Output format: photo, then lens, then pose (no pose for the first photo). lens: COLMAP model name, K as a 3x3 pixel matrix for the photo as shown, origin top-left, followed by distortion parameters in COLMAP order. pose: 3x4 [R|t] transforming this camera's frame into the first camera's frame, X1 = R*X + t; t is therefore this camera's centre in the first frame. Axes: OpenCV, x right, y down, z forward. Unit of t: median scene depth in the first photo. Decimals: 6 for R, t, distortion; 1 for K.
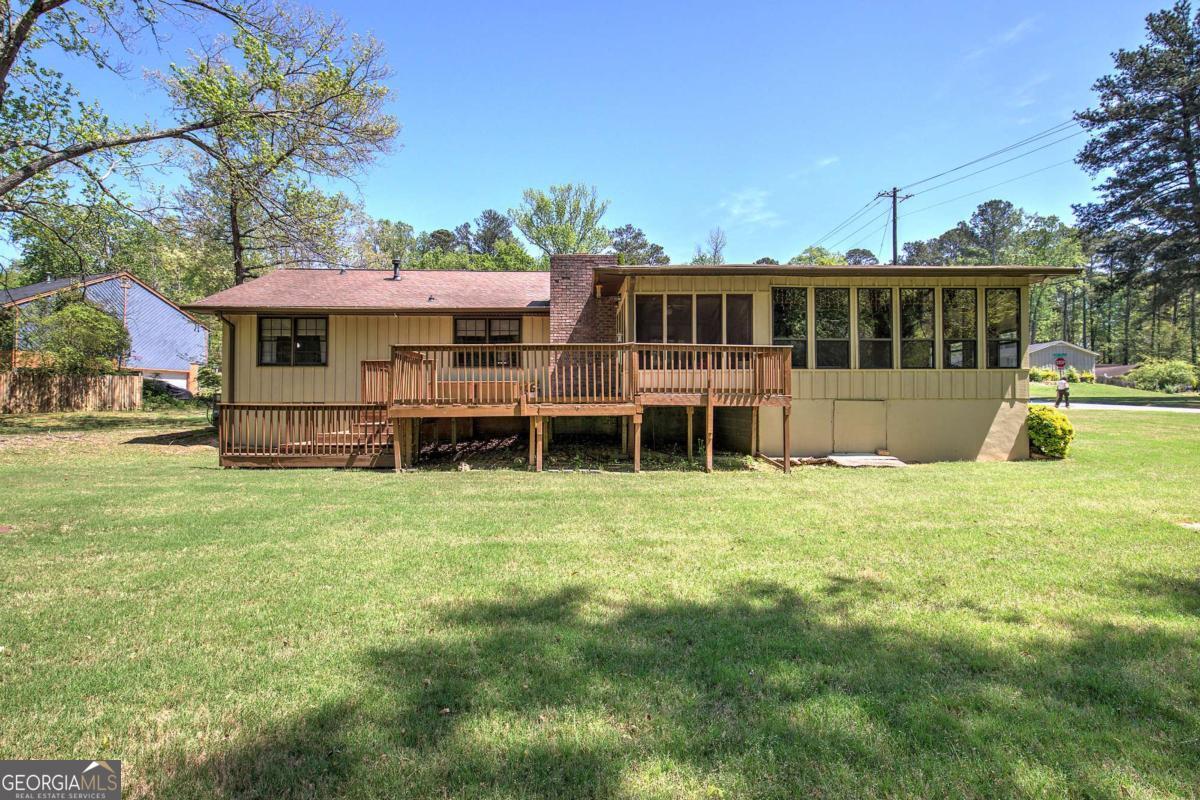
lens RADIAL K [[614.3, 0, 615.8], [0, 614.3, 404.6], [0, 0, 1]] dist [0.004873, 0.000822]
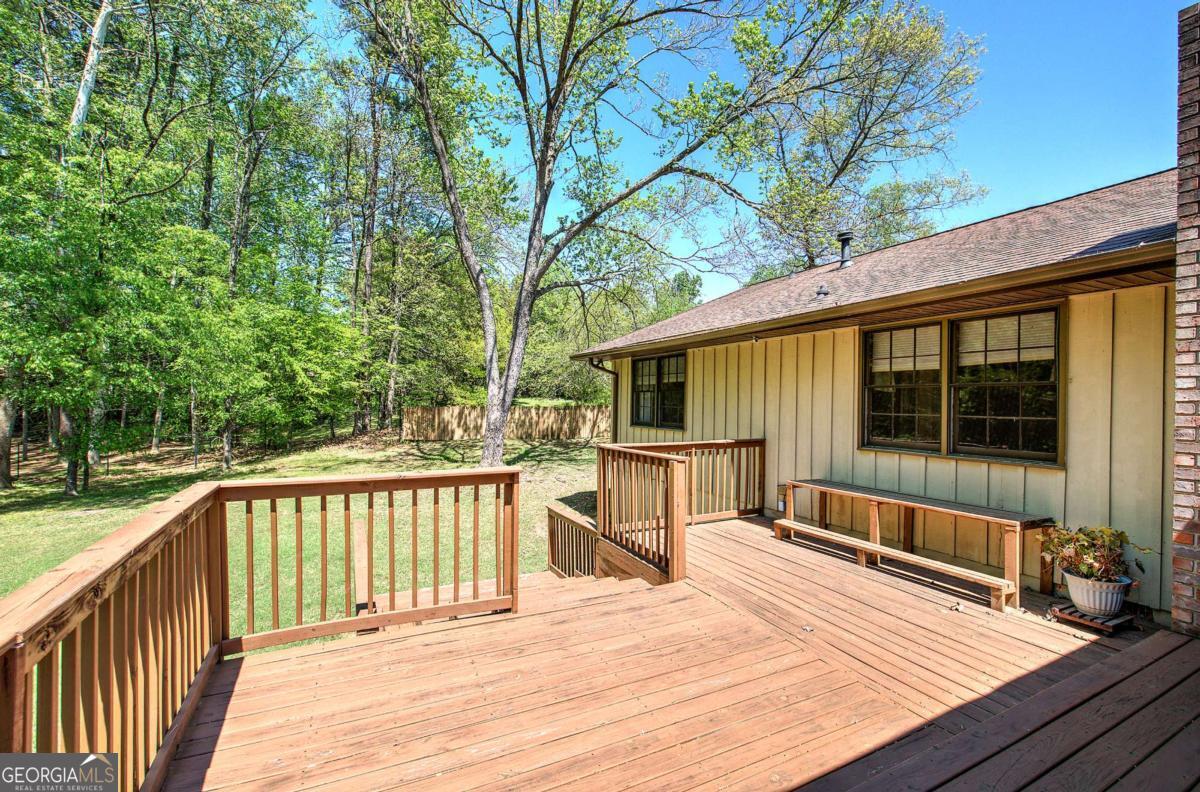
lens RADIAL K [[513.9, 0, 600.1], [0, 513.9, 397.9], [0, 0, 1]] dist [-0.000040, 0.000665]
pose [[0.401954, 0.001417, -0.915659, -0.015474], [-0.006300, 0.999979, -0.001218, -0.094908], [0.915638, 0.006258, 0.401955, 0.708428]]
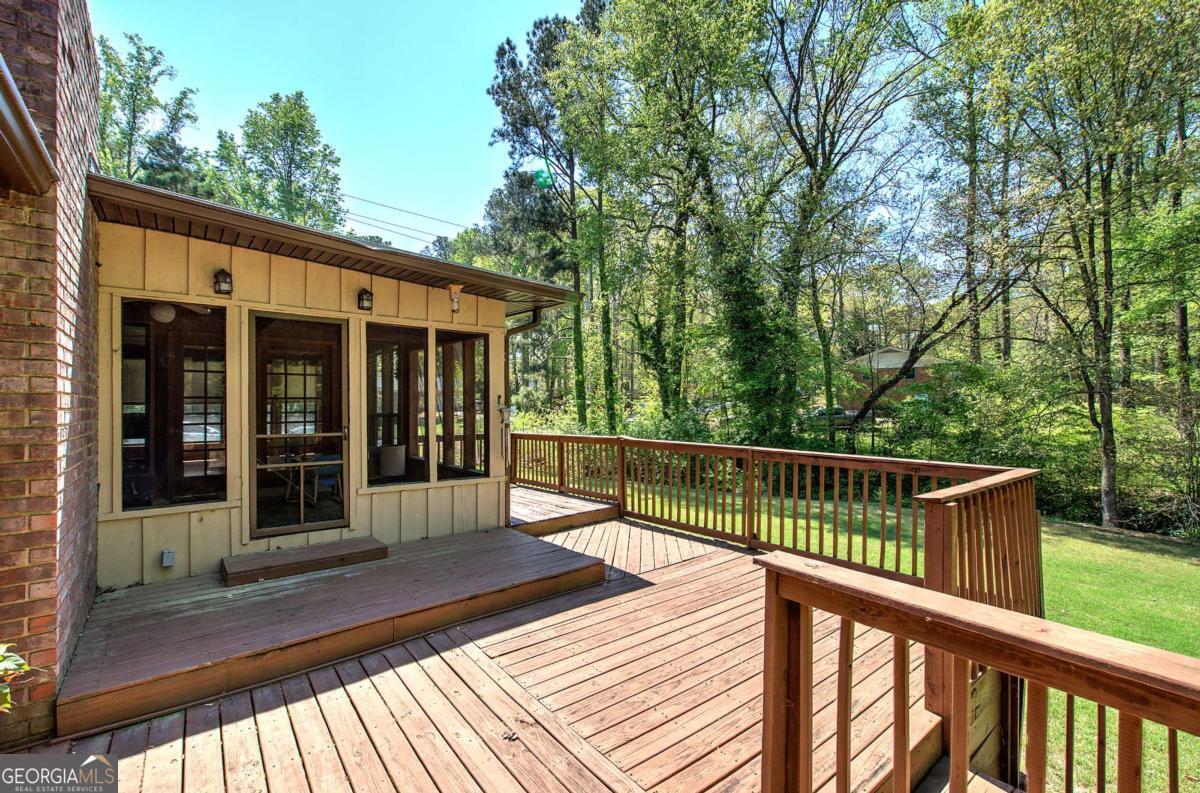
lens RADIAL K [[523.2, 0, 600.6], [0, 523.2, 398.7], [0, 0, 1]] dist [0.000392, 0.000779]
pose [[-0.593753, 0.017020, 0.804467, -0.312124], [0.001399, 0.999797, -0.020121, -0.090025], [-0.804646, -0.010821, -0.593656, 0.944196]]
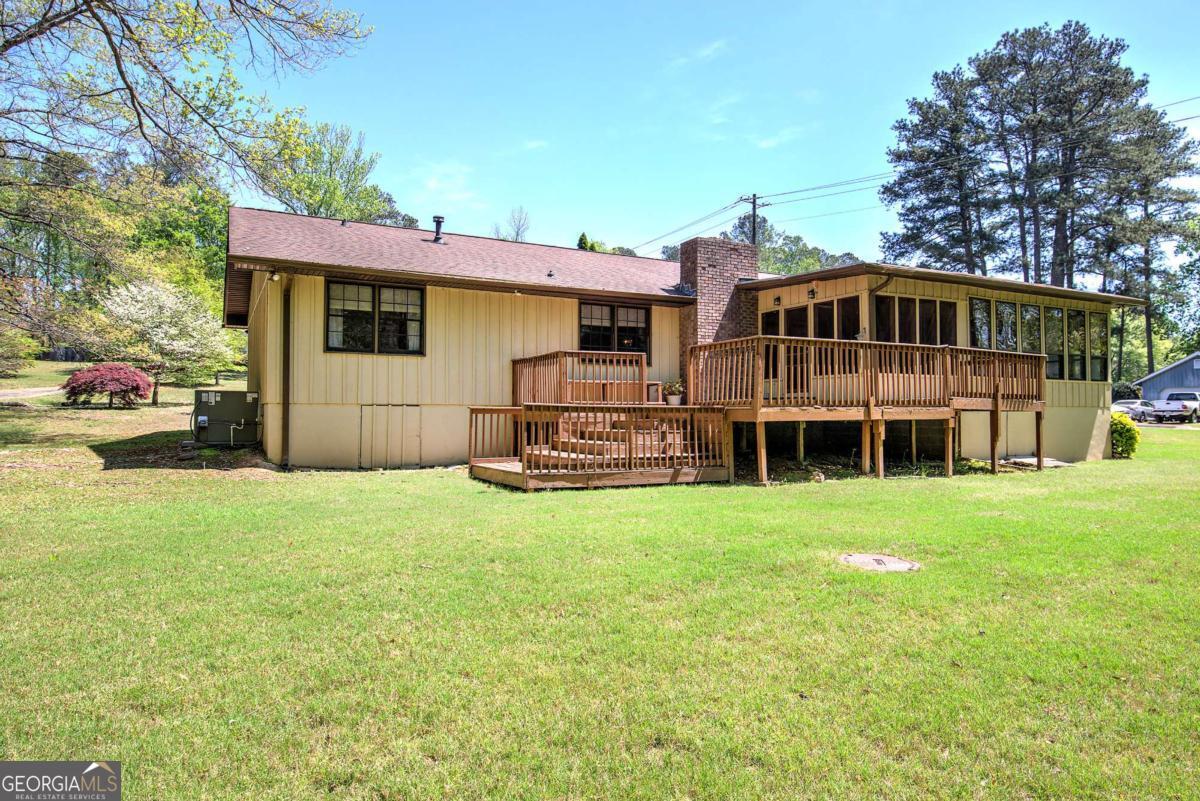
lens RADIAL K [[730.7, 0, 620.3], [0, 730.7, 414.3], [0, 0, 1]] dist [0.006226, -0.003392]
pose [[0.900204, 0.004712, 0.435444, -0.639516], [-0.003229, 0.999986, -0.004145, 0.010570], [-0.435457, 0.002326, 0.900206, 0.116729]]
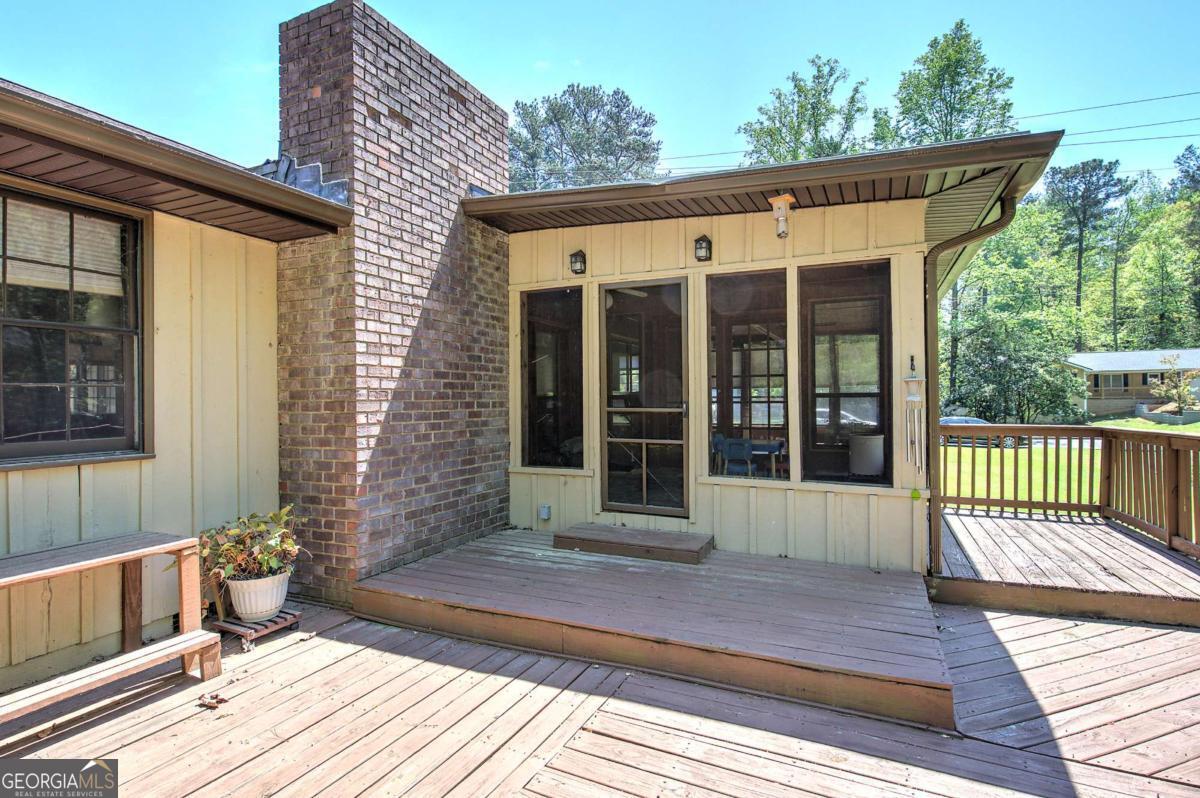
lens RADIAL K [[588.6, 0, 596.2], [0, 588.6, 400.0], [0, 0, 1]] dist [0.000618, 0.000705]
pose [[0.478359, 0.000488, 0.878164, -0.260444], [-0.000464, 1.000000, -0.000302, -0.081157], [-0.878164, -0.000263, 0.478359, 0.787072]]
